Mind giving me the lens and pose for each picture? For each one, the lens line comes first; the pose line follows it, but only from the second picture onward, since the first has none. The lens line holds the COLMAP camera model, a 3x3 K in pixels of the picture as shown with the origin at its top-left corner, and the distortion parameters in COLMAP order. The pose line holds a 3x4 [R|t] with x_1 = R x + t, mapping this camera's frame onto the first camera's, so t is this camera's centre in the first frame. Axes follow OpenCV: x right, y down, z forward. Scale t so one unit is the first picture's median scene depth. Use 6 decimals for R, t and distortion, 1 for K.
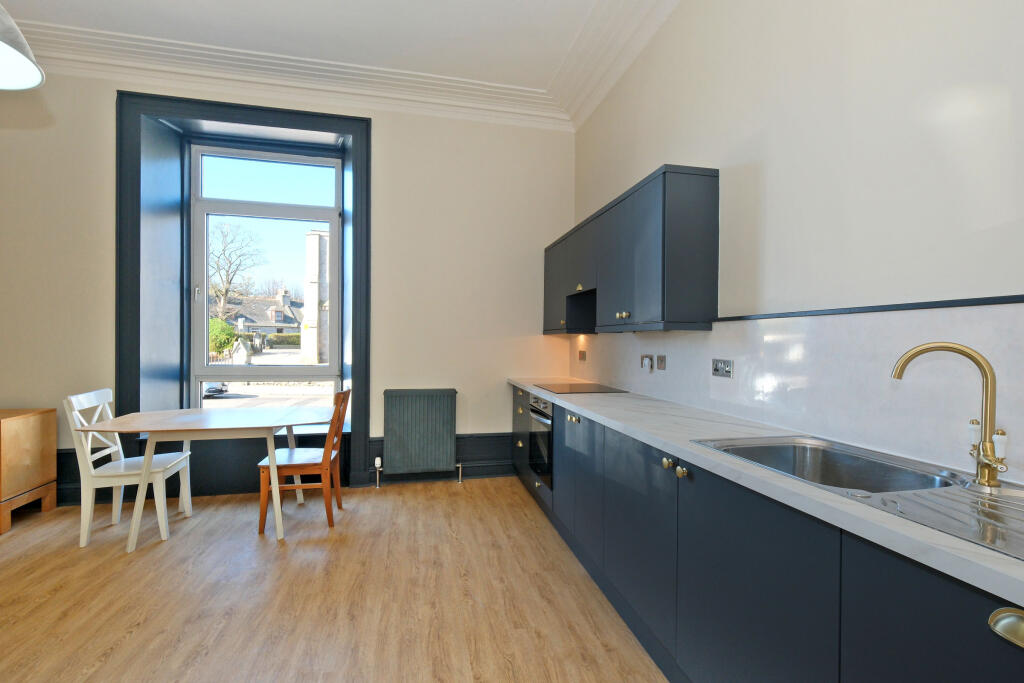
lens RADIAL K [[448.4, 0, 512.0], [0, 448.4, 341.5], [0, 0, 1]] dist [-0.000393, 0.000589]
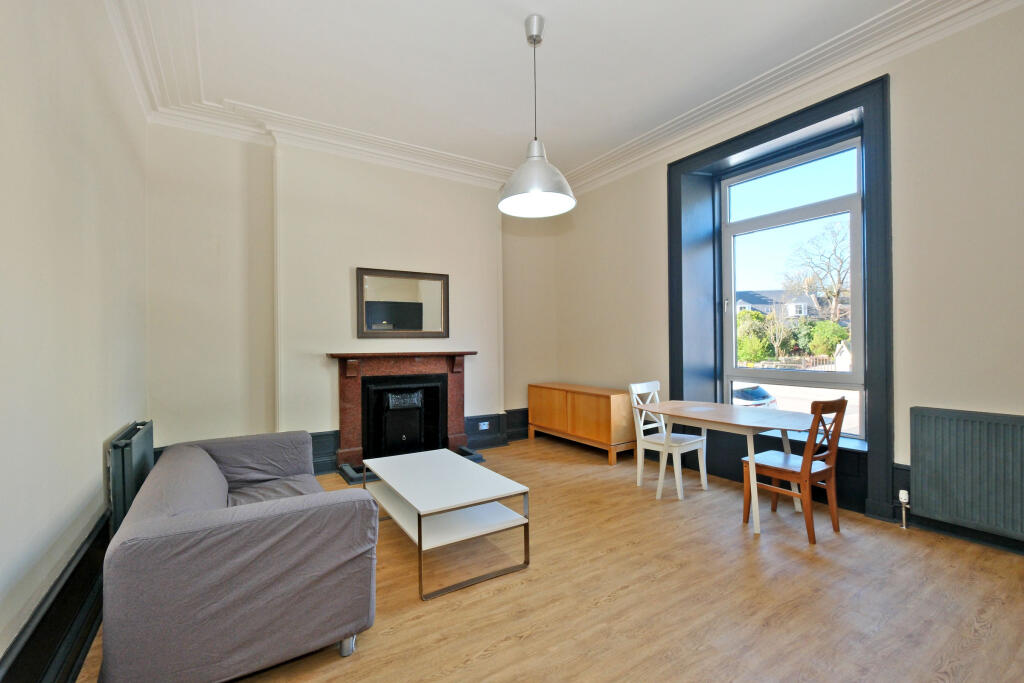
lens RADIAL K [[448.4, 0, 512.0], [0, 448.4, 341.5], [0, 0, 1]] dist [-0.000393, 0.000589]
pose [[0.346516, -0.017484, -0.937881, 0.251631], [0.012175, 0.999826, -0.014141, -0.004844], [0.937965, -0.006519, 0.346669, 0.080028]]
